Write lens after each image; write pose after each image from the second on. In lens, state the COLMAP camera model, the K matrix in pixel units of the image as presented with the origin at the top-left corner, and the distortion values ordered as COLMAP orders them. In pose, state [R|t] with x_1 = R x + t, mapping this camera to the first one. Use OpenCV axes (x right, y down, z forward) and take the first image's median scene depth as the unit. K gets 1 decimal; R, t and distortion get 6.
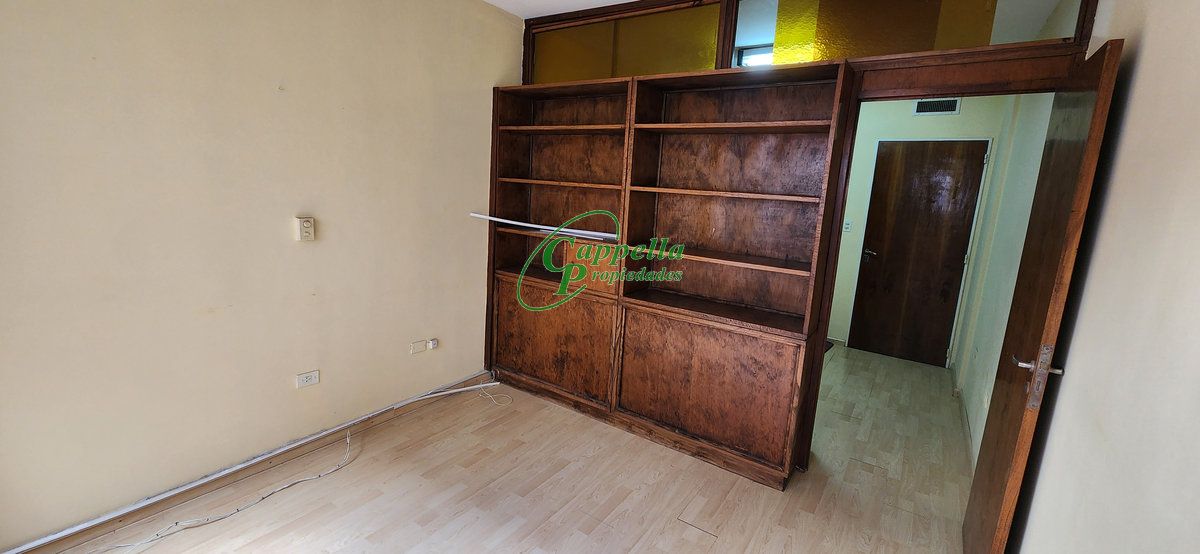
lens RADIAL K [[491.7, 0, 593.6], [0, 491.7, 268.9], [0, 0, 1]] dist [-0.000519, -0.000063]
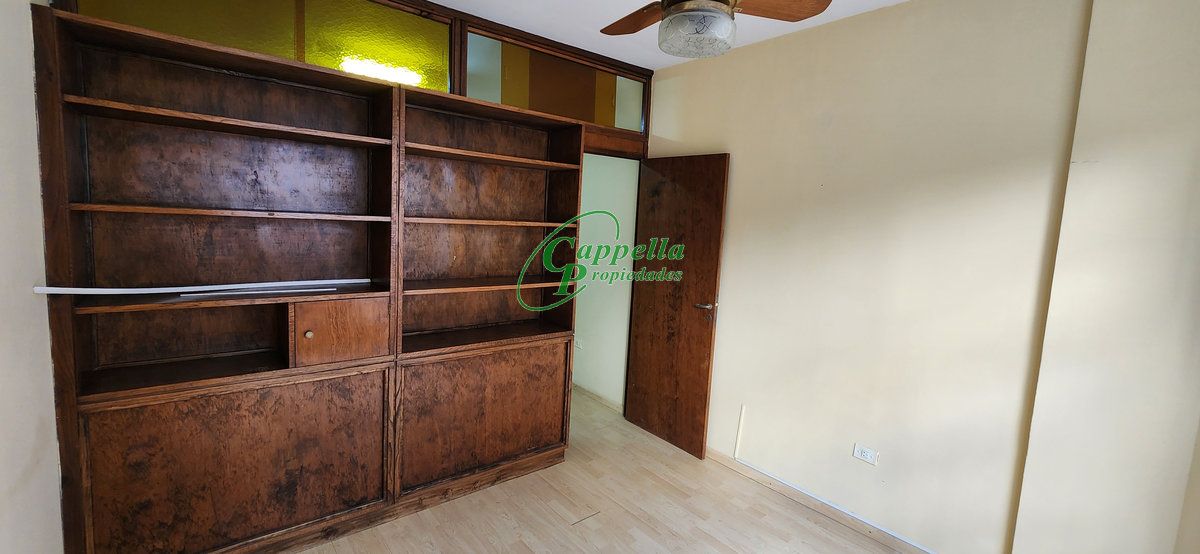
lens RADIAL K [[491.7, 0, 593.6], [0, 491.7, 268.9], [0, 0, 1]] dist [-0.000519, -0.000063]
pose [[0.266321, -0.143308, 0.953172, -0.643549], [0.132603, 0.984930, 0.111033, -0.136171], [-0.954720, 0.096823, 0.281311, 0.494046]]
